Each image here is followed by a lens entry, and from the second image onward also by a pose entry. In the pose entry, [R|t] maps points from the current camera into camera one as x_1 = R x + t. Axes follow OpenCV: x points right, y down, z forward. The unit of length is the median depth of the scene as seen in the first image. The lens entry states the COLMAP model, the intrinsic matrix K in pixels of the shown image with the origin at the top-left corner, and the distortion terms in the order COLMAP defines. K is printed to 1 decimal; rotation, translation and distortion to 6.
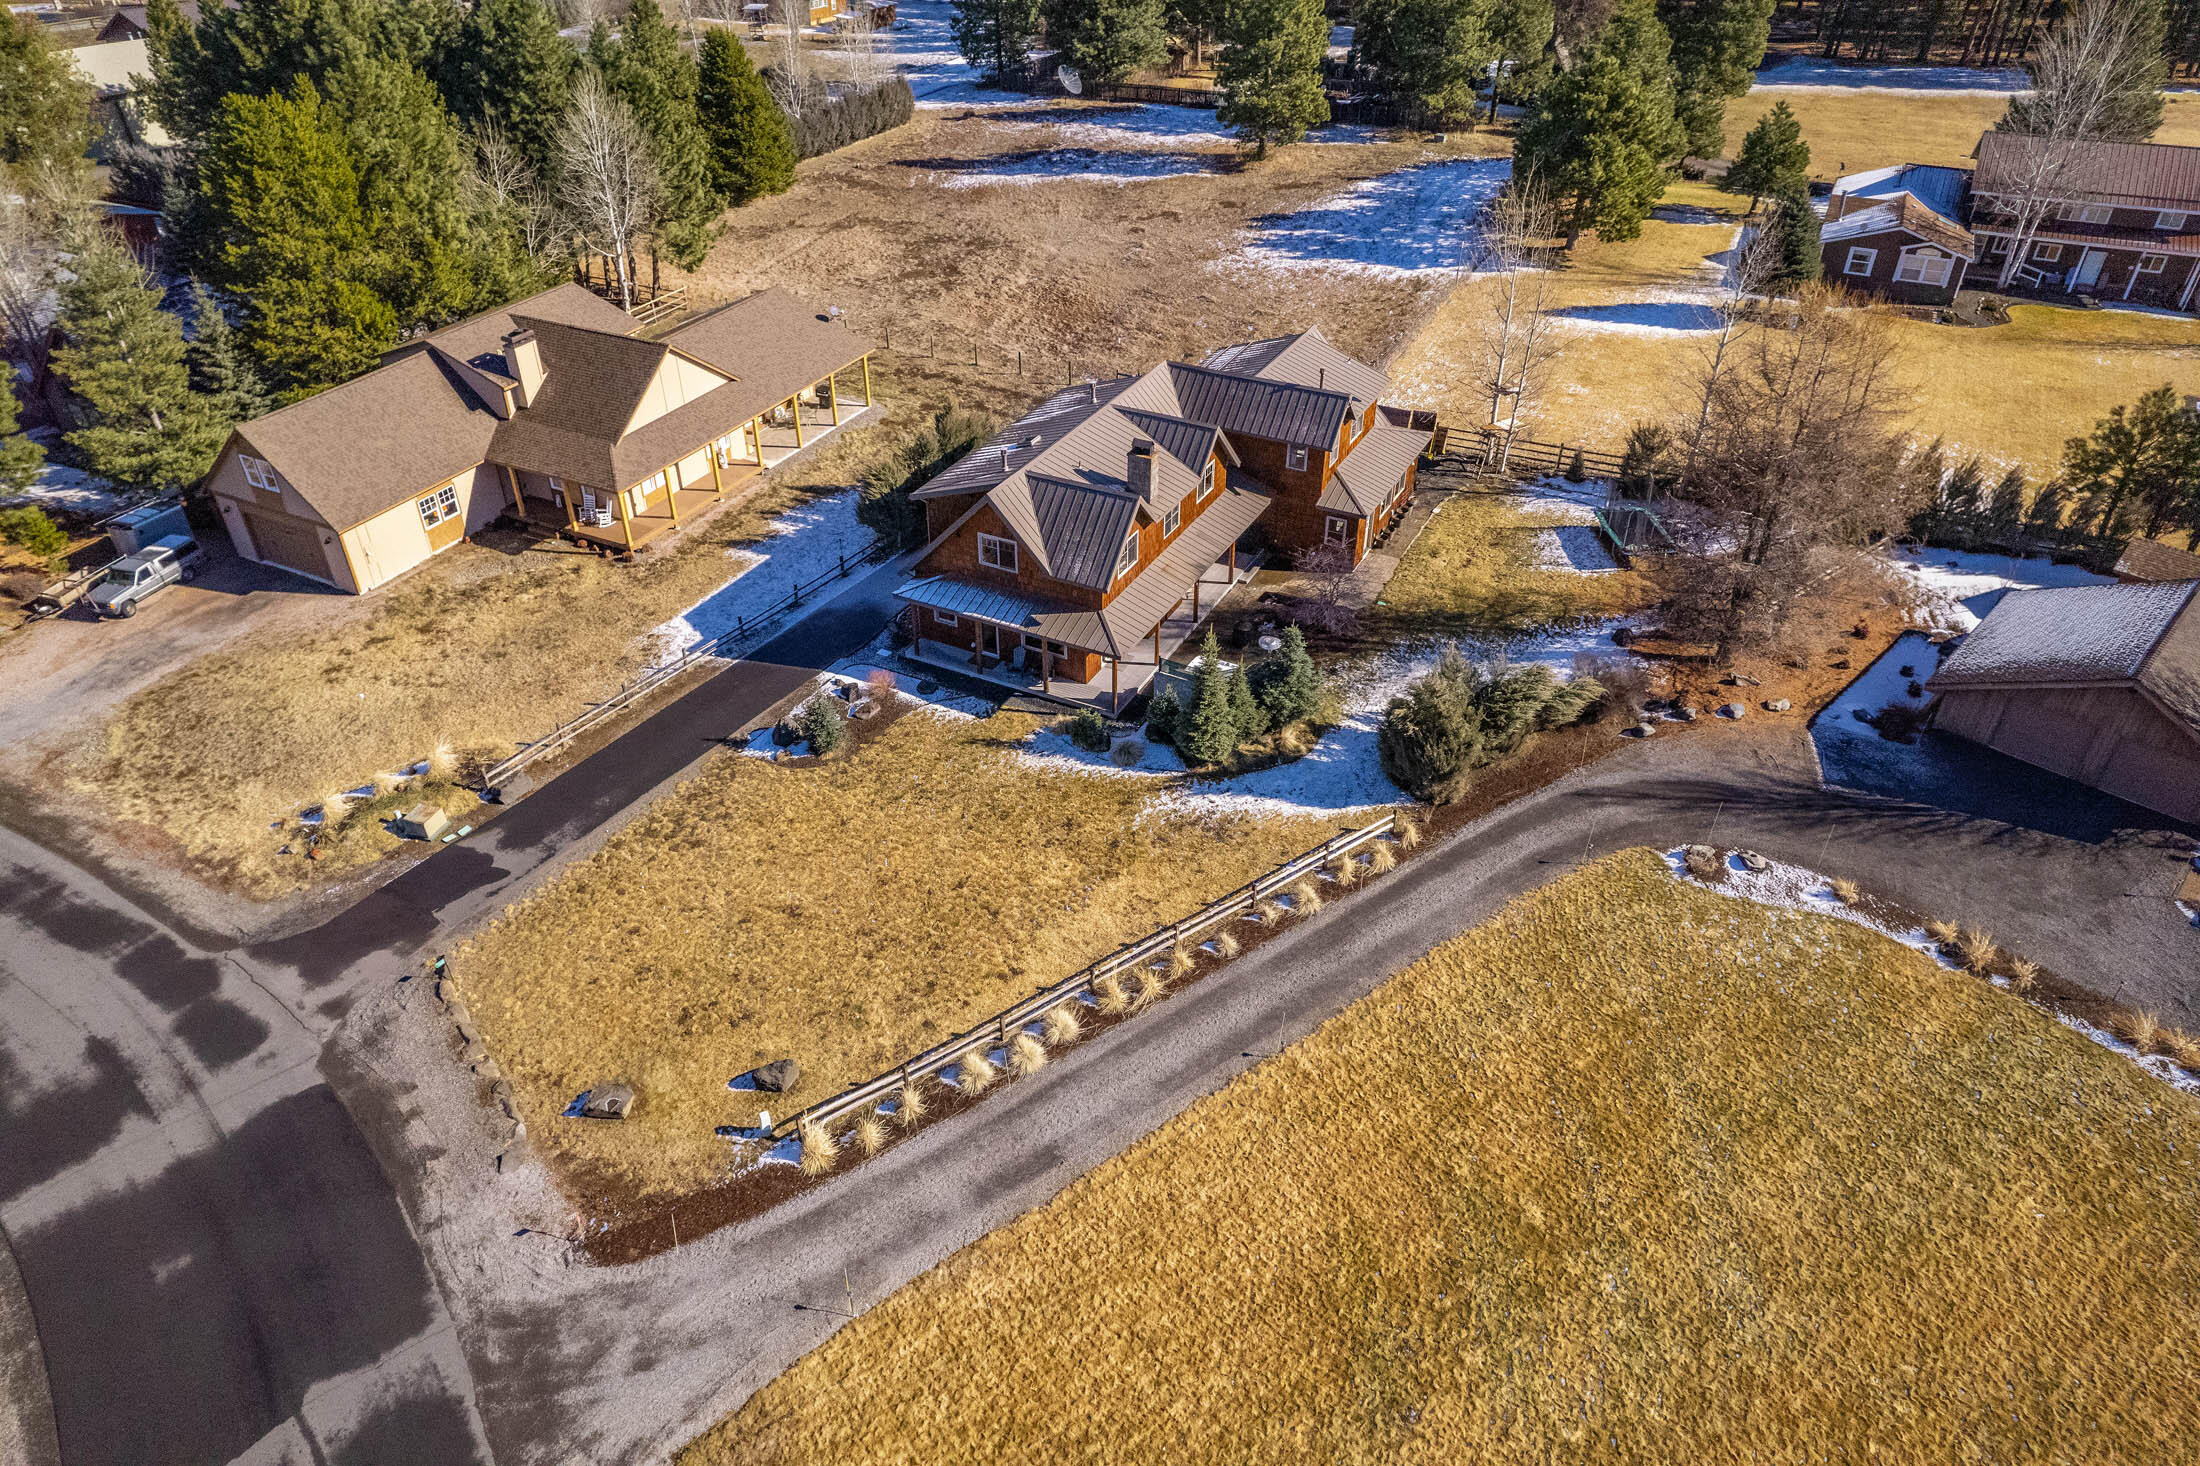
lens RADIAL K [[1409.9, 0, 1095.1], [0, 1409.9, 740.9], [0, 0, 1]] dist [-0.075974, 0.065880]
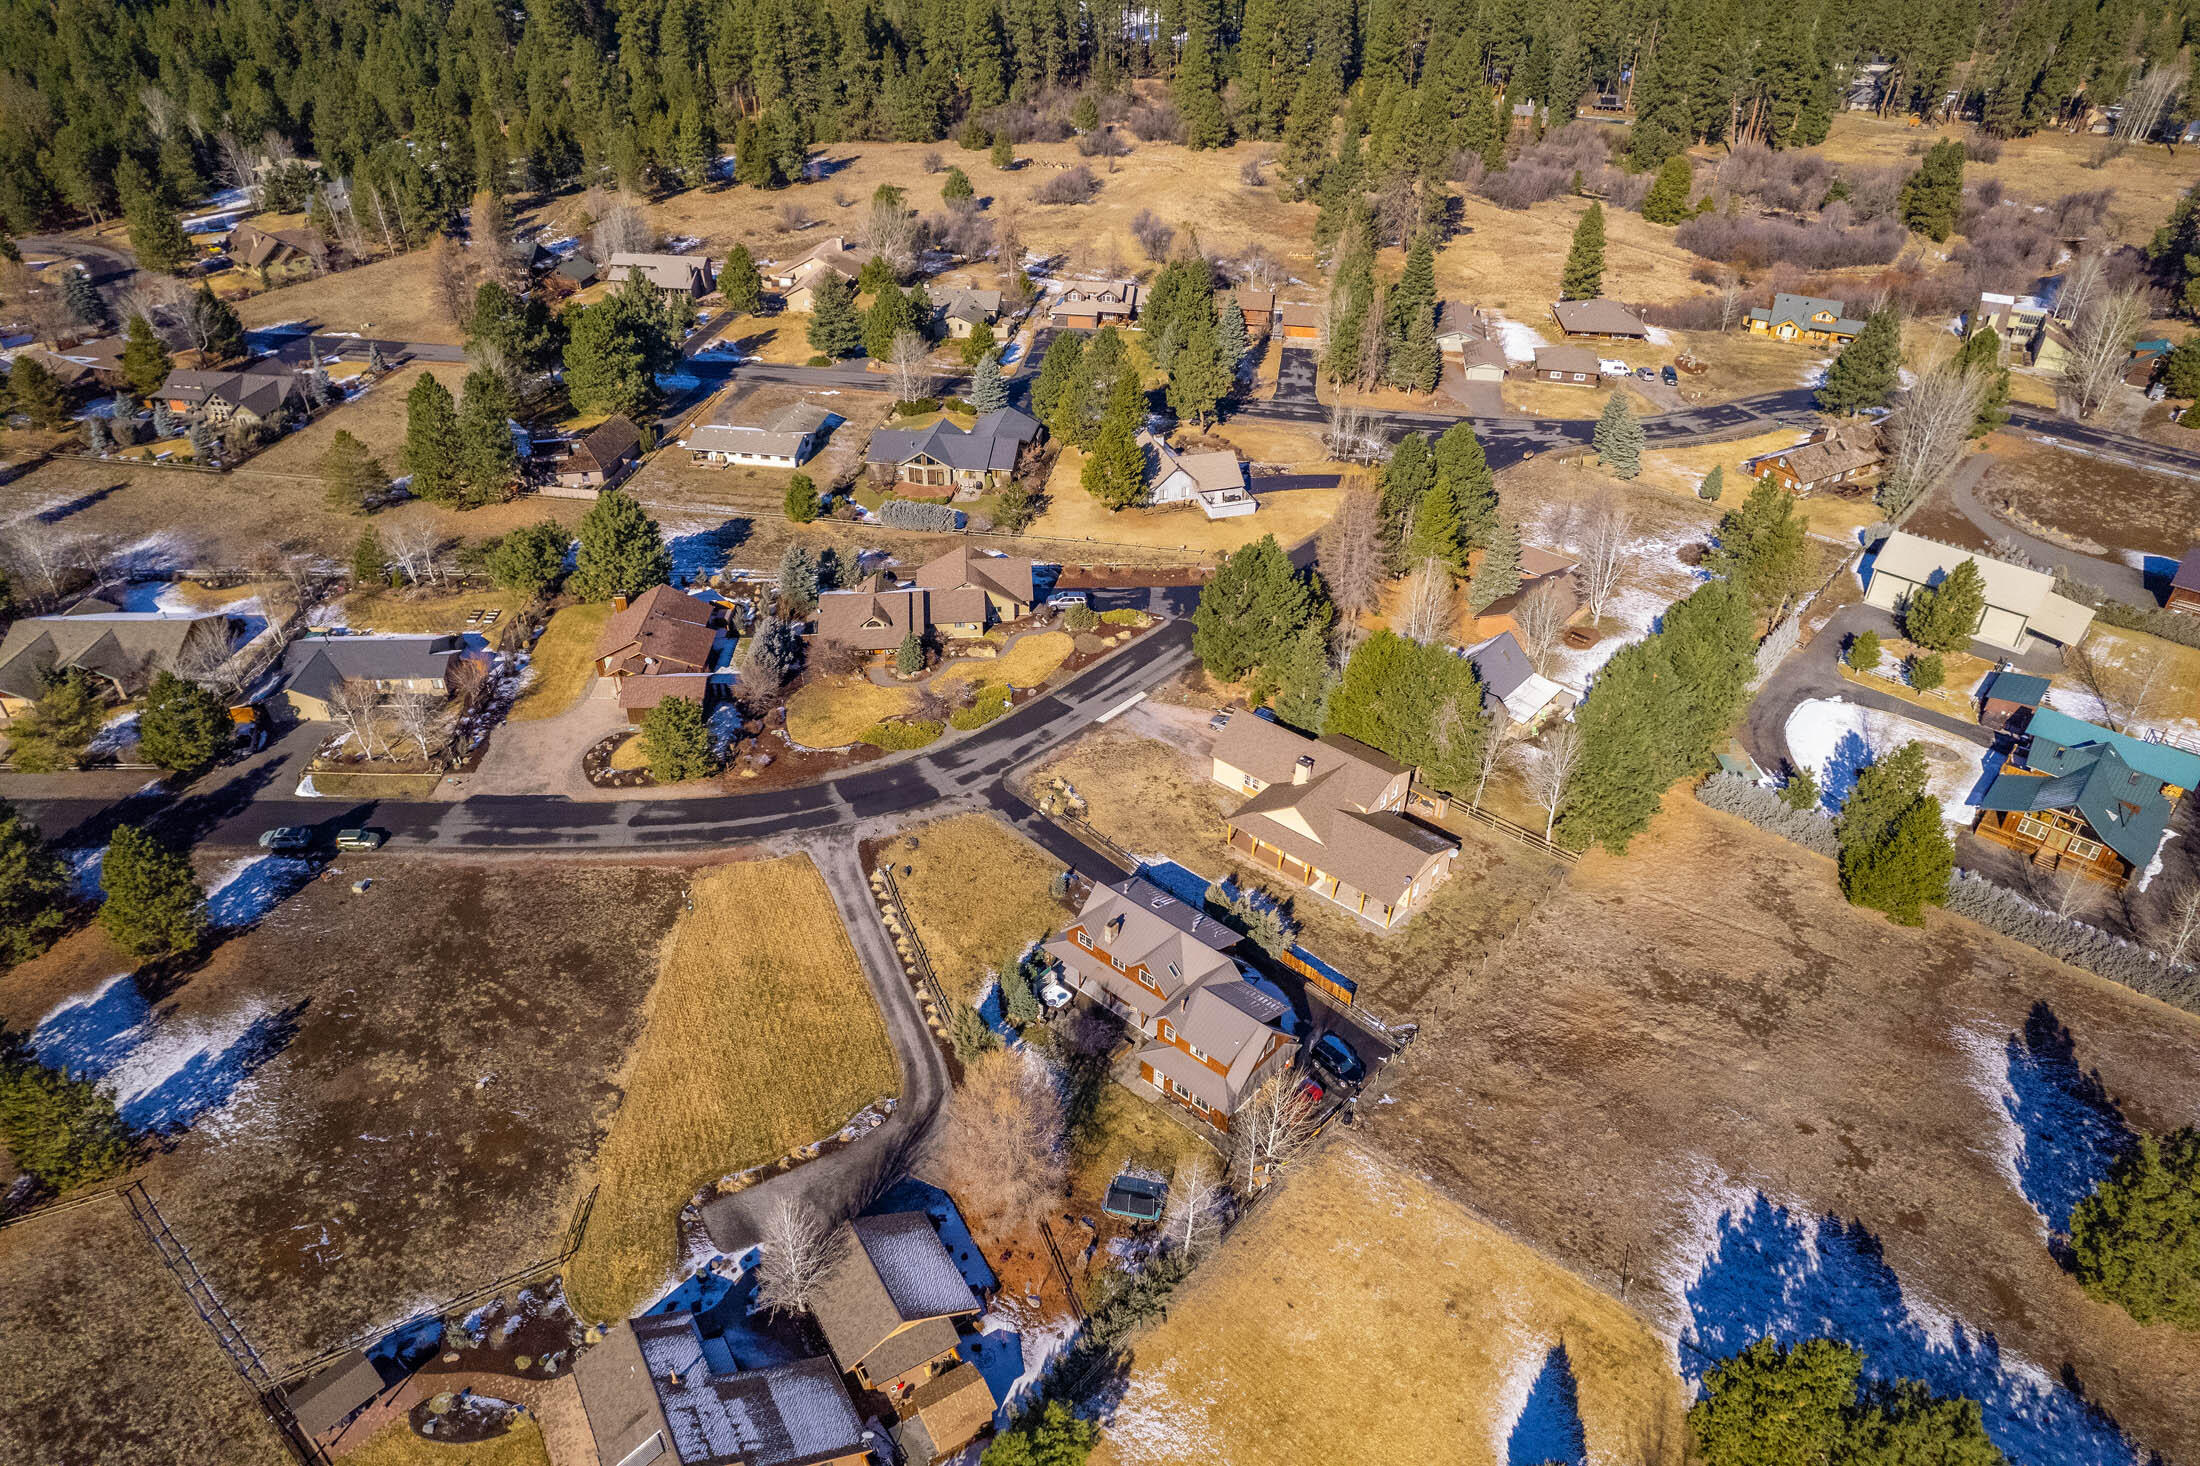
lens RADIAL K [[1409.9, 0, 1102.0], [0, 1409.9, 732.1], [0, 0, 1]] dist [-0.075974, 0.065880]
pose [[-0.240126, 0.552581, -0.798119, 1.666768], [-0.572260, 0.583543, 0.576191, -1.671362], [0.784129, 0.595090, 0.176096, 0.386540]]
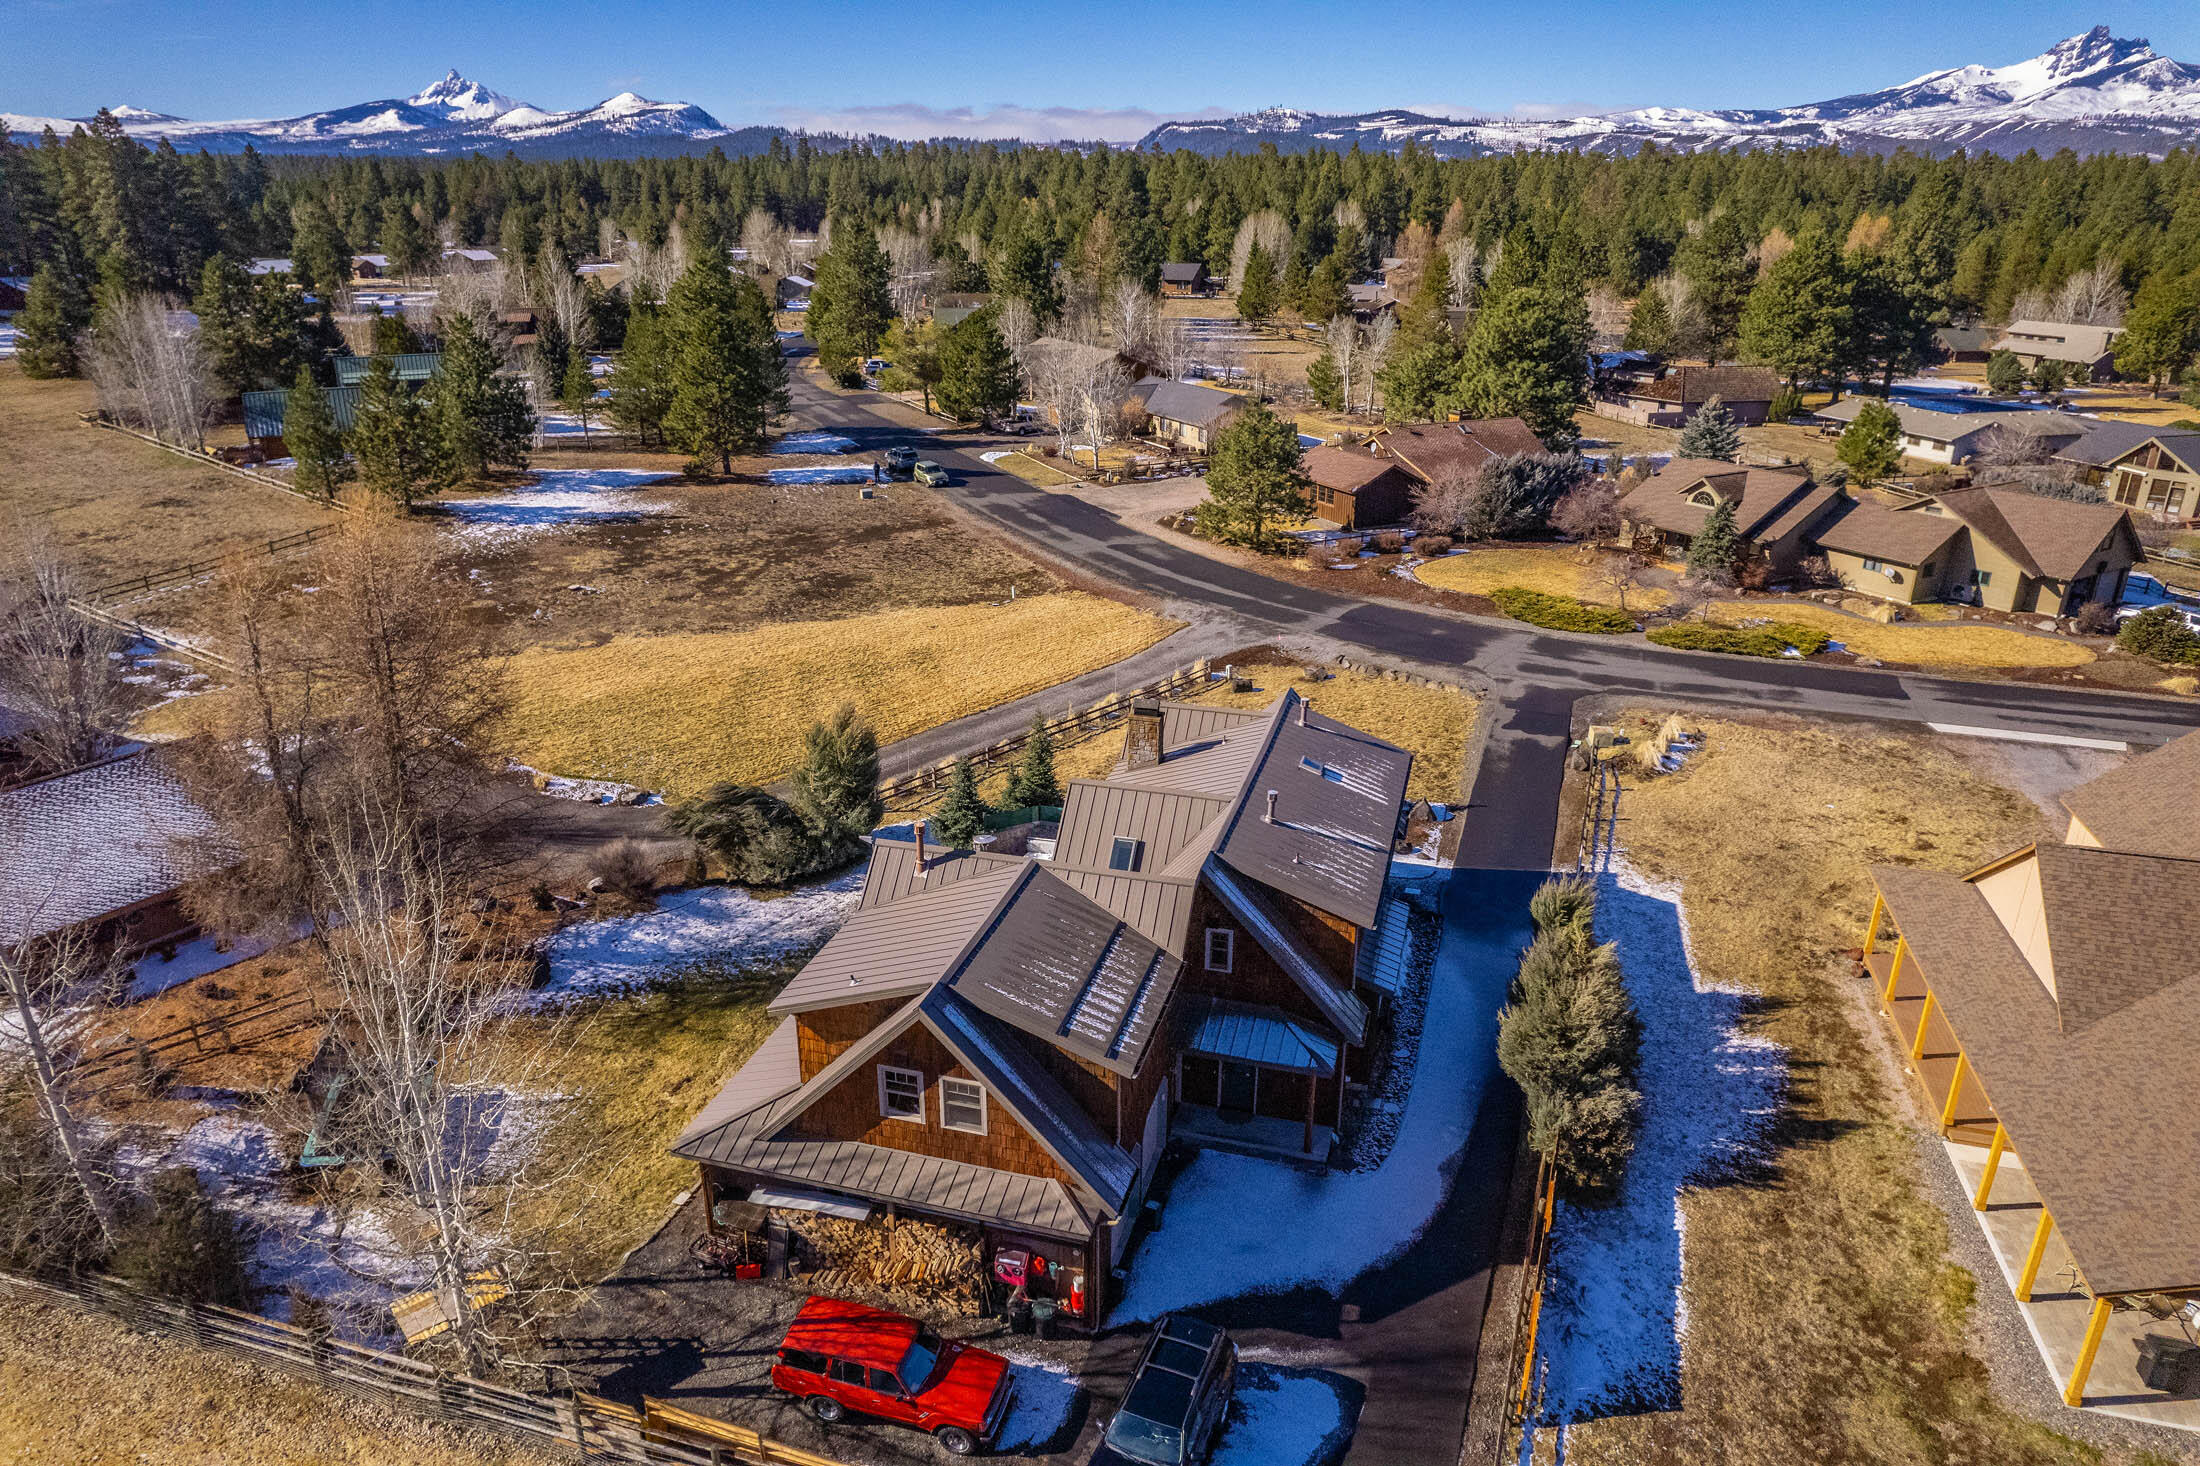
lens RADIAL K [[1409.9, 0, 1099.3], [0, 1409.9, 740.4], [0, 0, 1]] dist [-0.075974, 0.065880]
pose [[-0.979625, 0.072291, -0.187372, 0.216255], [-0.117762, 0.548987, 0.827493, -0.872266], [0.162686, 0.832699, -0.529289, 1.425129]]
